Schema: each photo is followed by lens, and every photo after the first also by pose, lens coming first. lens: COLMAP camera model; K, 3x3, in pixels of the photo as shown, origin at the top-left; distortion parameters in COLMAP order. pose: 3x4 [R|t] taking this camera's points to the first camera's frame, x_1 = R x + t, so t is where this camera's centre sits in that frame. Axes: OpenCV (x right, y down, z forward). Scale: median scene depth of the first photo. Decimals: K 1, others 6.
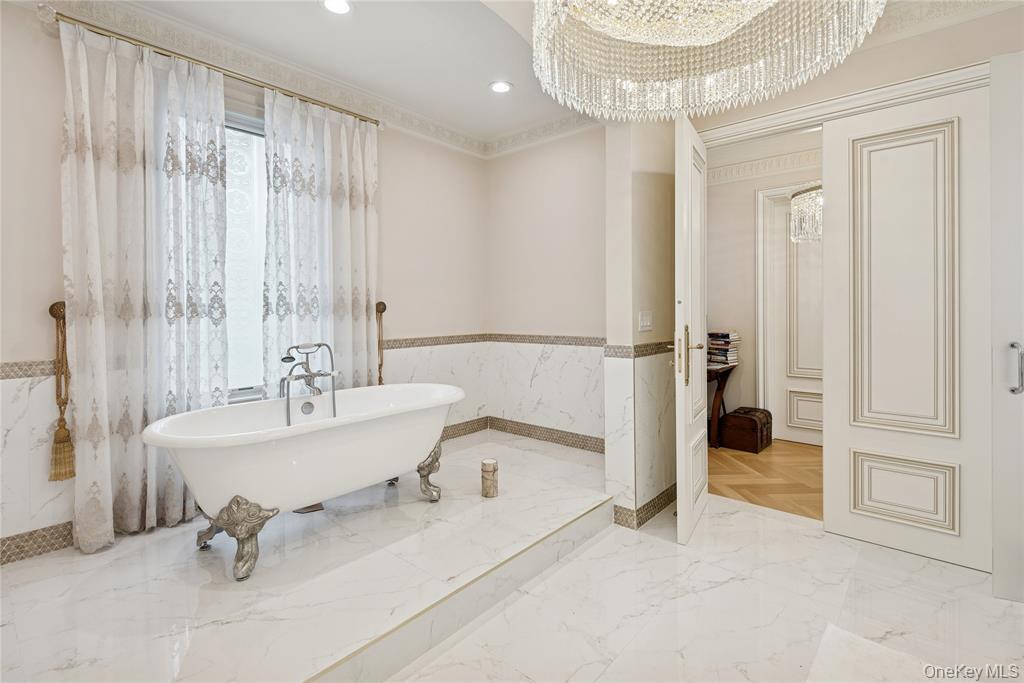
lens RADIAL K [[471.9, 0, 509.1], [0, 471.9, 311.3], [0, 0, 1]] dist [-0.004963, -0.005369]
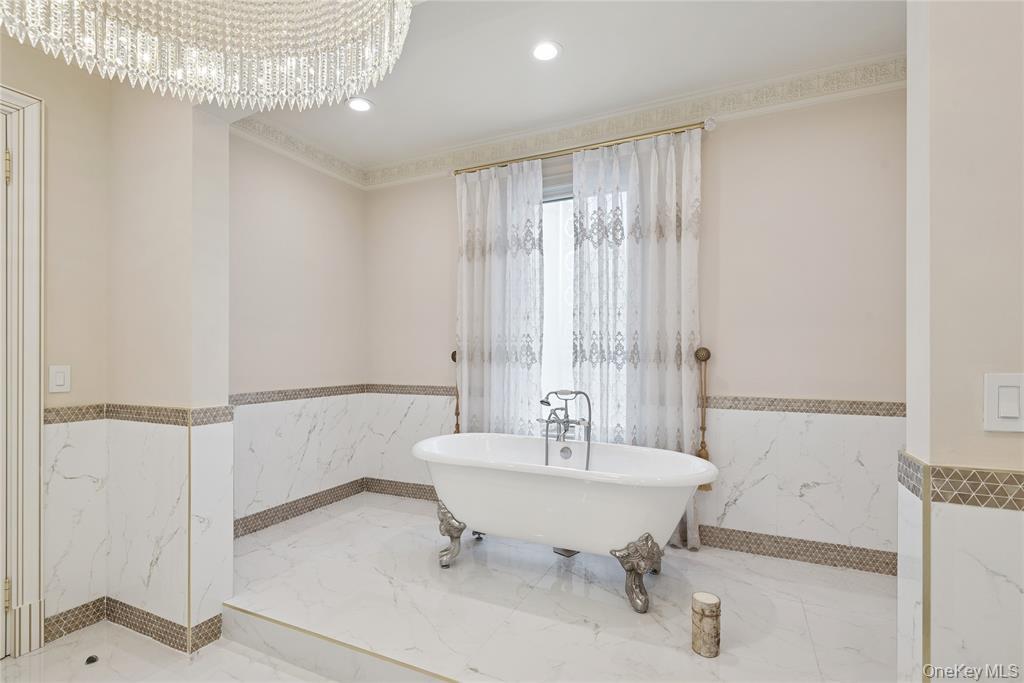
lens RADIAL K [[471.9, 0, 513.9], [0, 471.9, 357.4], [0, 0, 1]] dist [-0.004963, -0.005369]
pose [[0.273301, 0.006638, -0.961906, 0.520687], [-0.006811, 0.999964, 0.004966, -0.006964], [0.961904, 0.005194, 0.273337, 0.601404]]
